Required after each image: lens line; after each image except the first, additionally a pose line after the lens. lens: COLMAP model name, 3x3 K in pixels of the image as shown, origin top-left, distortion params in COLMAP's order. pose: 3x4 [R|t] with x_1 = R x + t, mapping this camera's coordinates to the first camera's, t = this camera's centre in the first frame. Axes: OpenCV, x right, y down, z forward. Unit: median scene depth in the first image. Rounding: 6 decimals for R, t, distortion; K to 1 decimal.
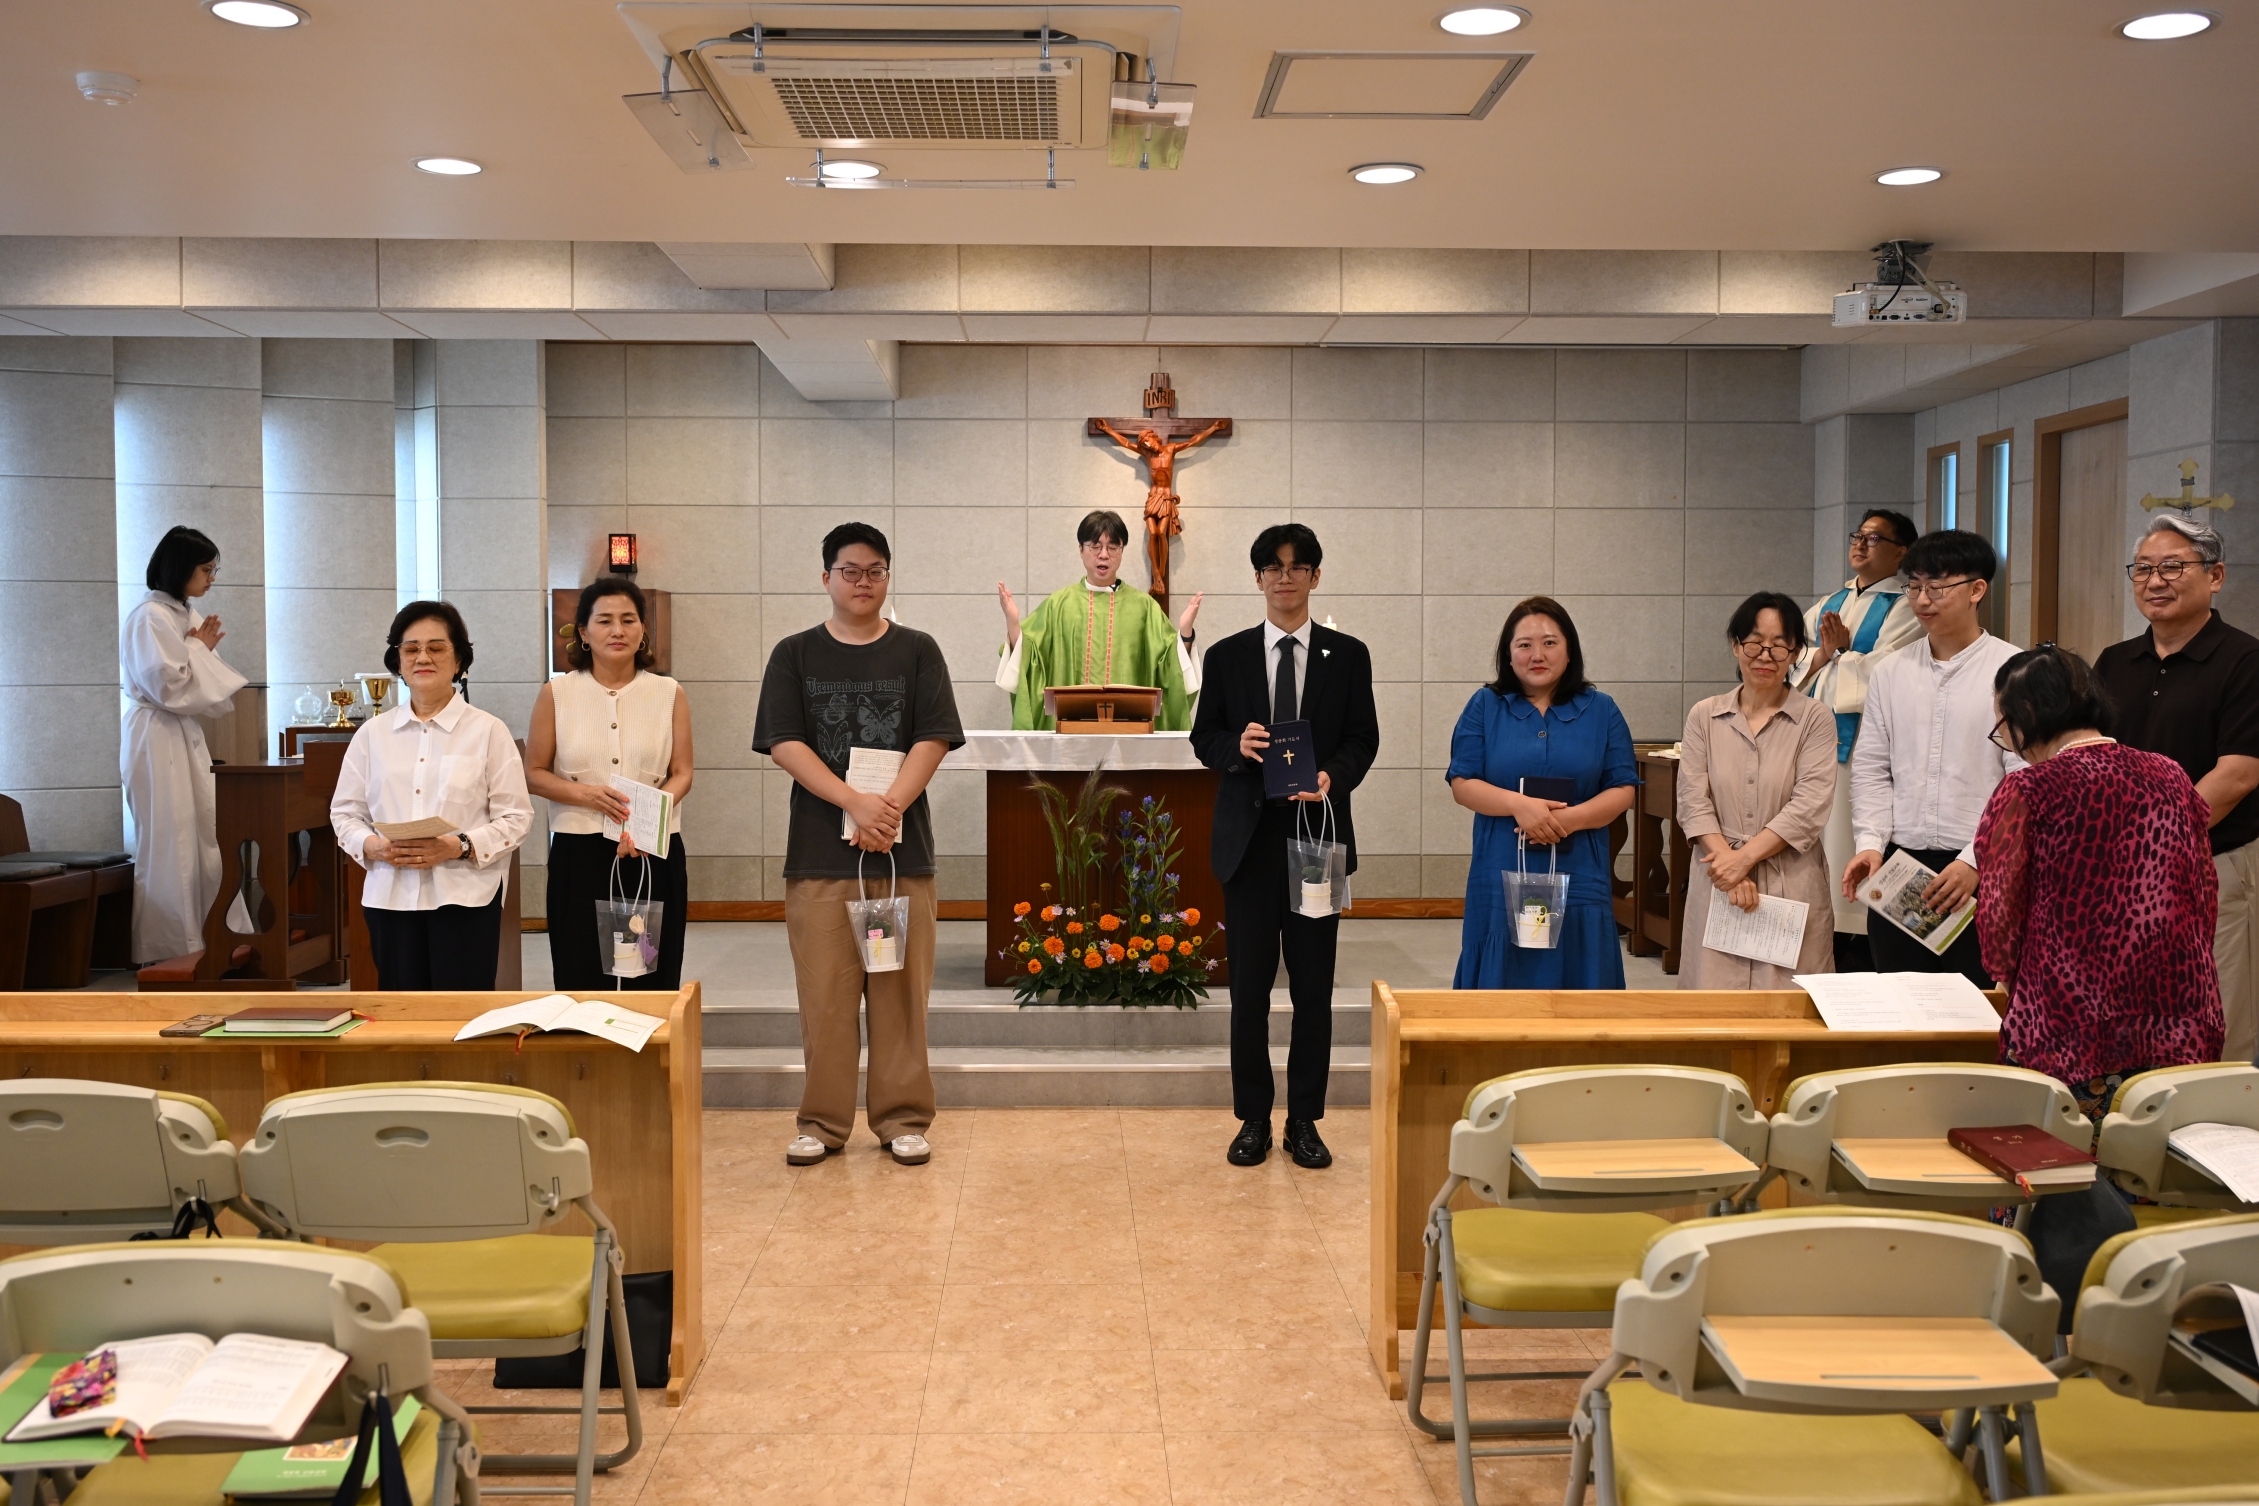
lens RADIAL K [[2072.6, 0, 1140.4], [0, 2072.6, 744.4], [0, 0, 1]] dist [0.006600, 0.000000]
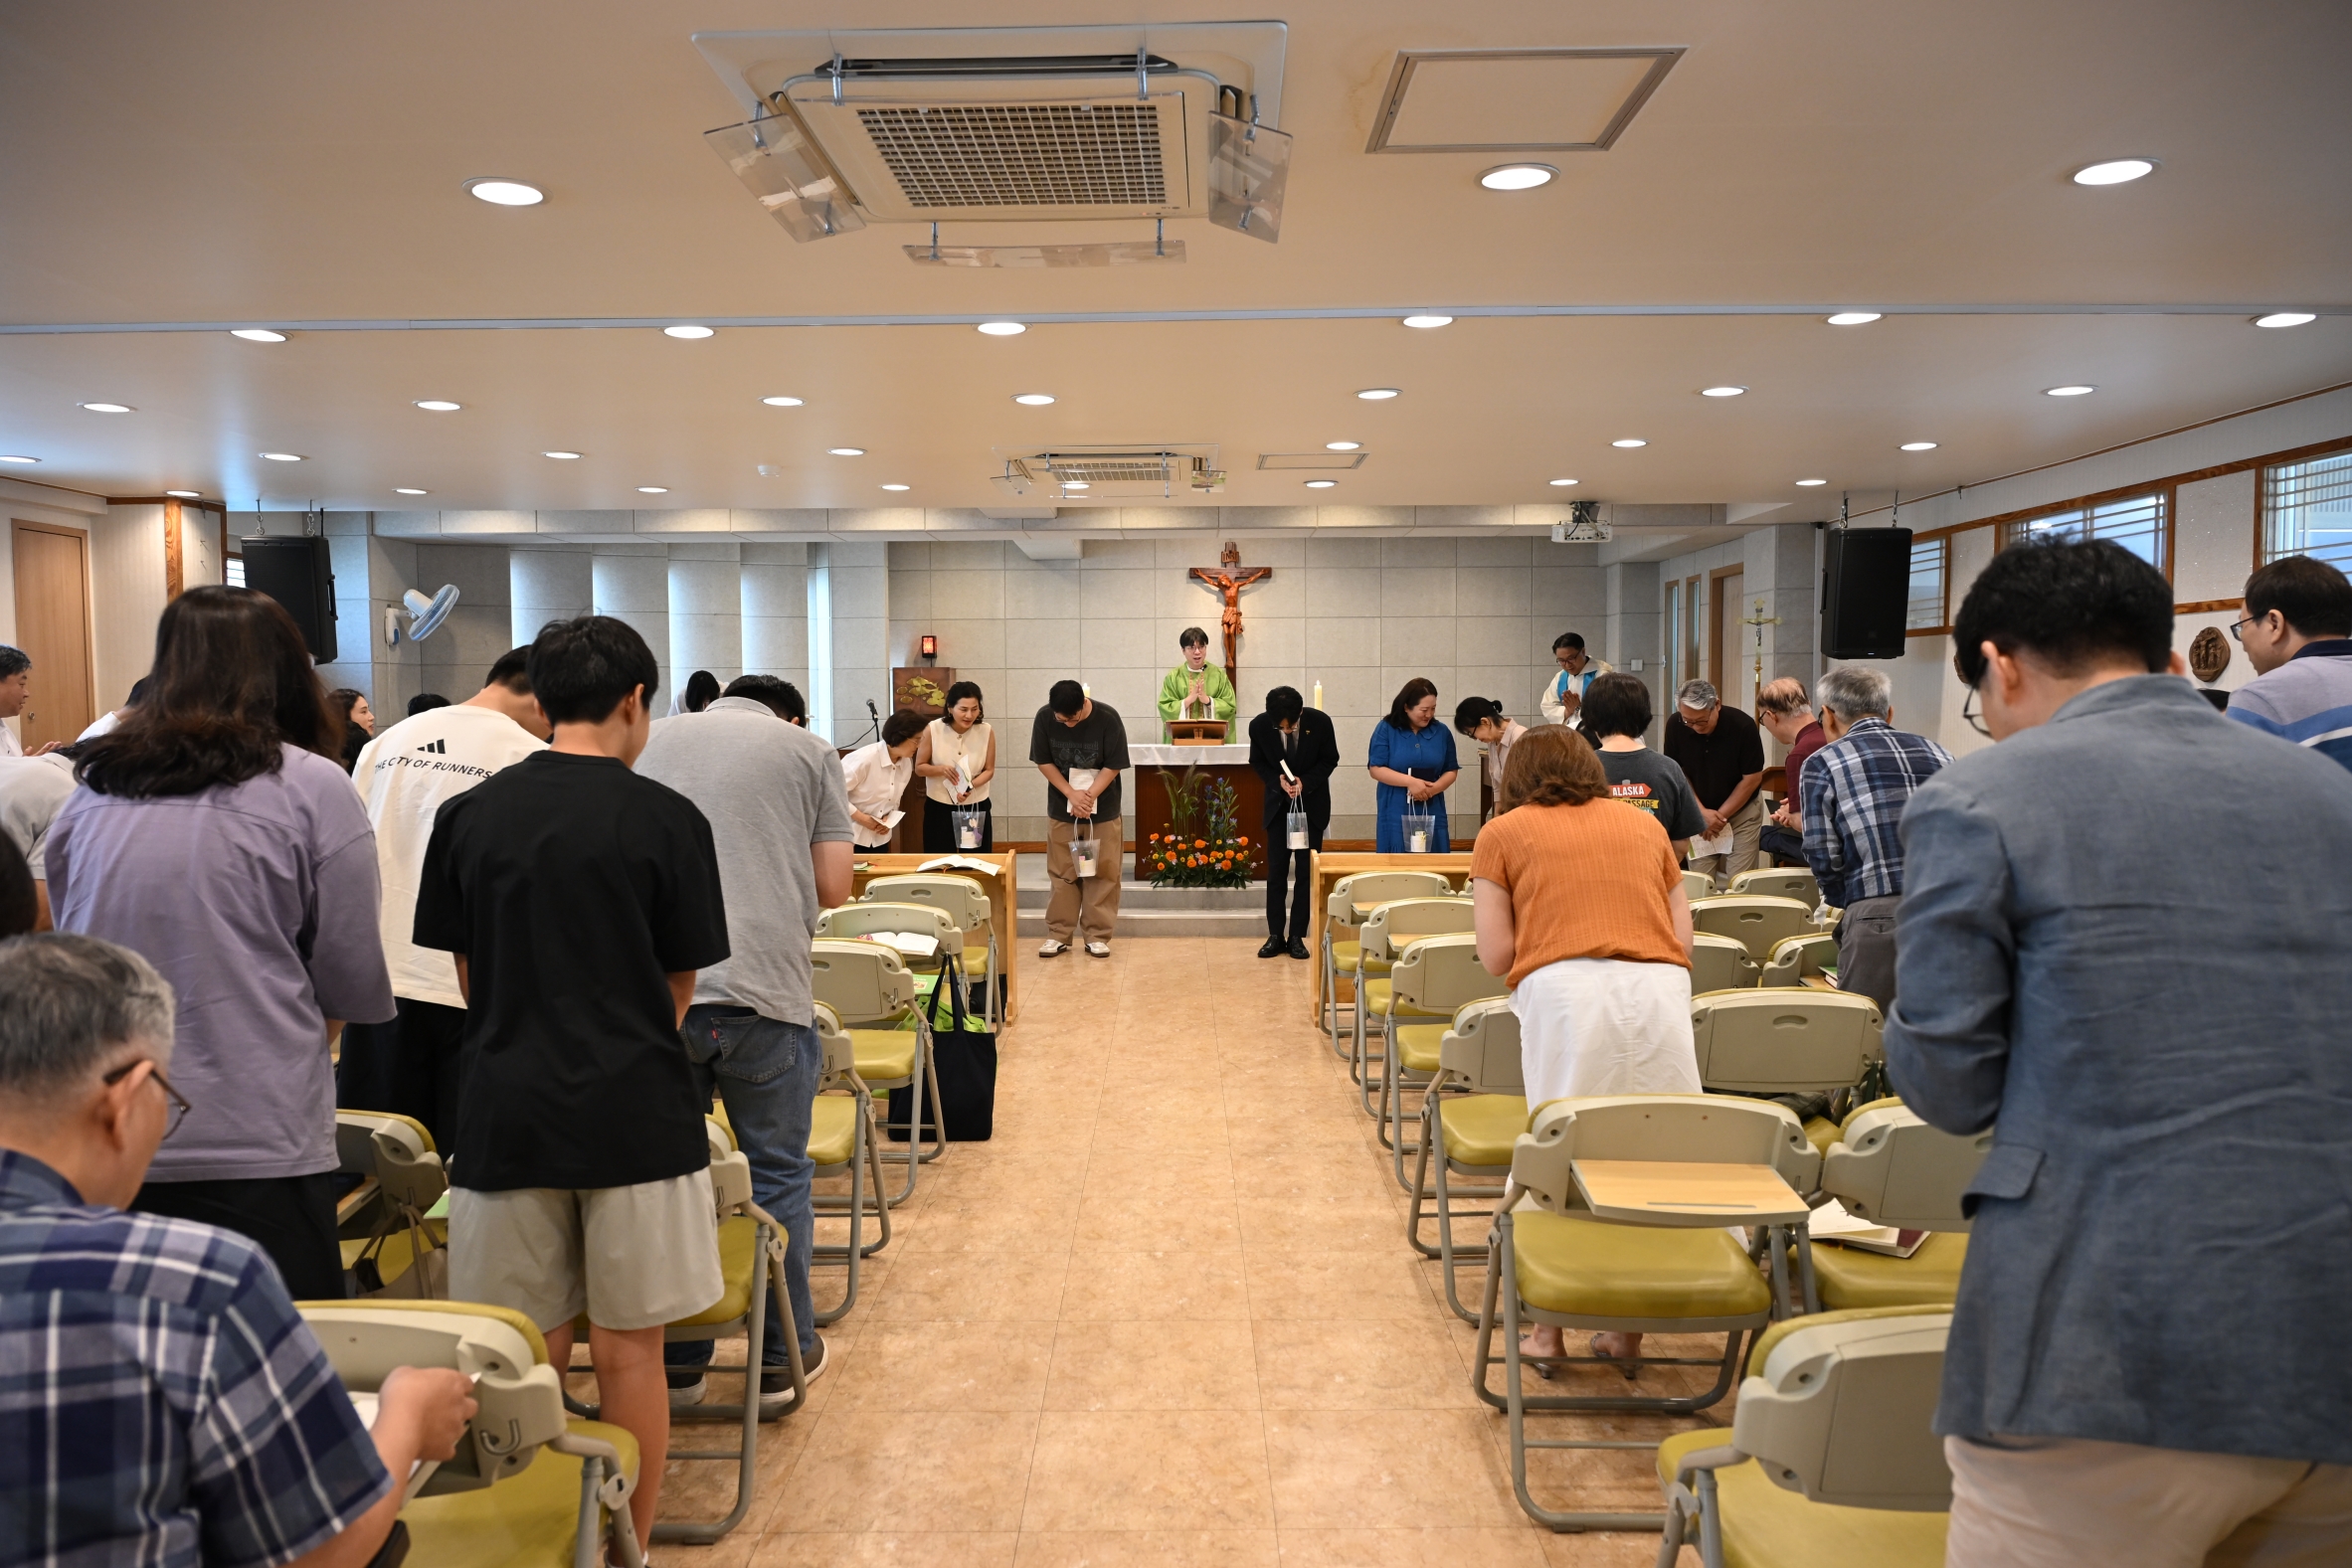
lens RADIAL K [[1535.0, 0, 1172.0], [0, 1535.0, 788.5], [0, 0, 1]] dist [-0.013744, 0.006328]
pose [[0.999069, -0.003707, -0.042973, 0.019597], [0.004446, 0.999844, 0.017102, 0.010470], [0.042903, -0.017277, 0.998930, -0.399703]]
